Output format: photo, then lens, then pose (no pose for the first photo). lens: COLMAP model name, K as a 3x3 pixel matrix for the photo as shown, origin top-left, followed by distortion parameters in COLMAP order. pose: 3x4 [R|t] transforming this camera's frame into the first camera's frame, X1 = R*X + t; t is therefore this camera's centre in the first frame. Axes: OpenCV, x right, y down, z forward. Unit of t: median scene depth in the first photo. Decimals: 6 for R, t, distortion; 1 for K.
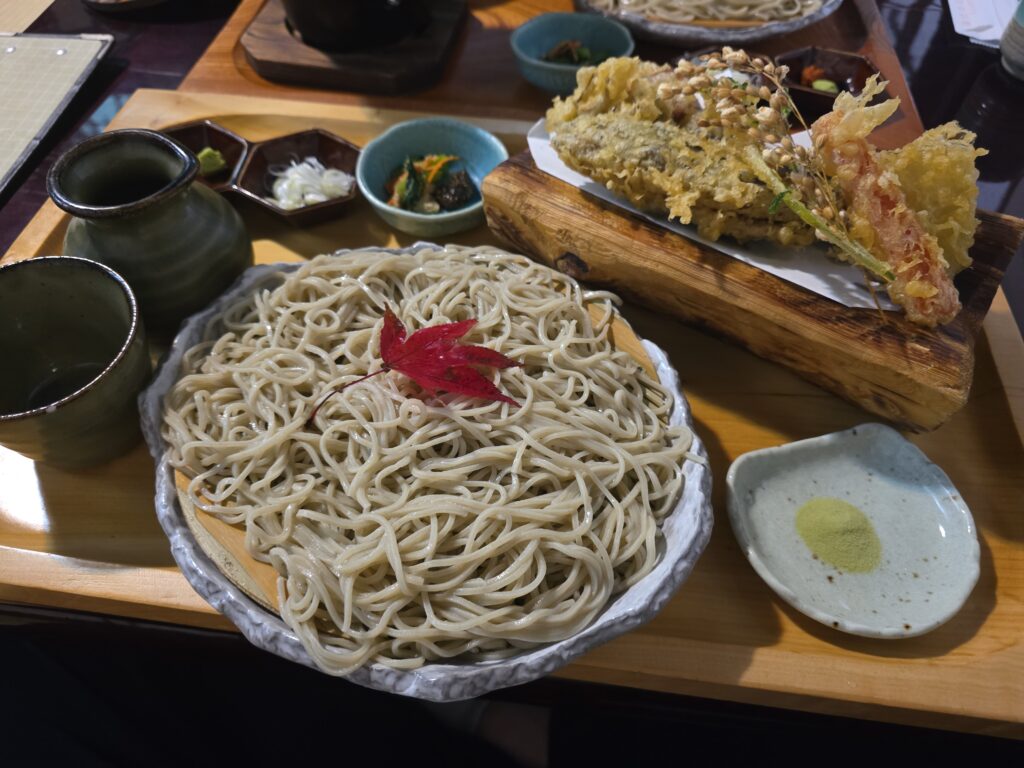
lens RADIAL K [[693.4, 0, 512.0], [0, 693.4, 384.0], [0, 0, 1]] dist [-0.043089, -0.003251]
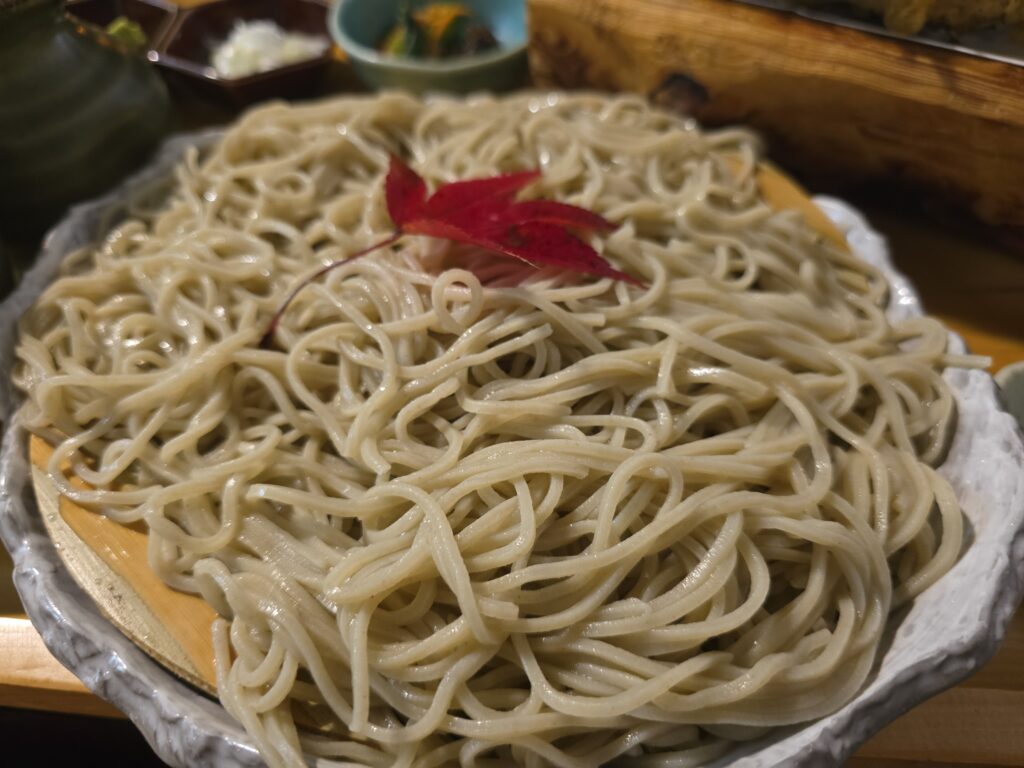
lens RADIAL K [[821.0, 0, 512.0], [0, 821.0, 384.0], [0, 0, 1]] dist [-0.102281, 0.040392]
pose [[0.997949, -0.061155, -0.018910, -0.095003], [0.061089, 0.998124, -0.004058, 0.114157], [0.019123, 0.002895, 0.999813, 0.383202]]
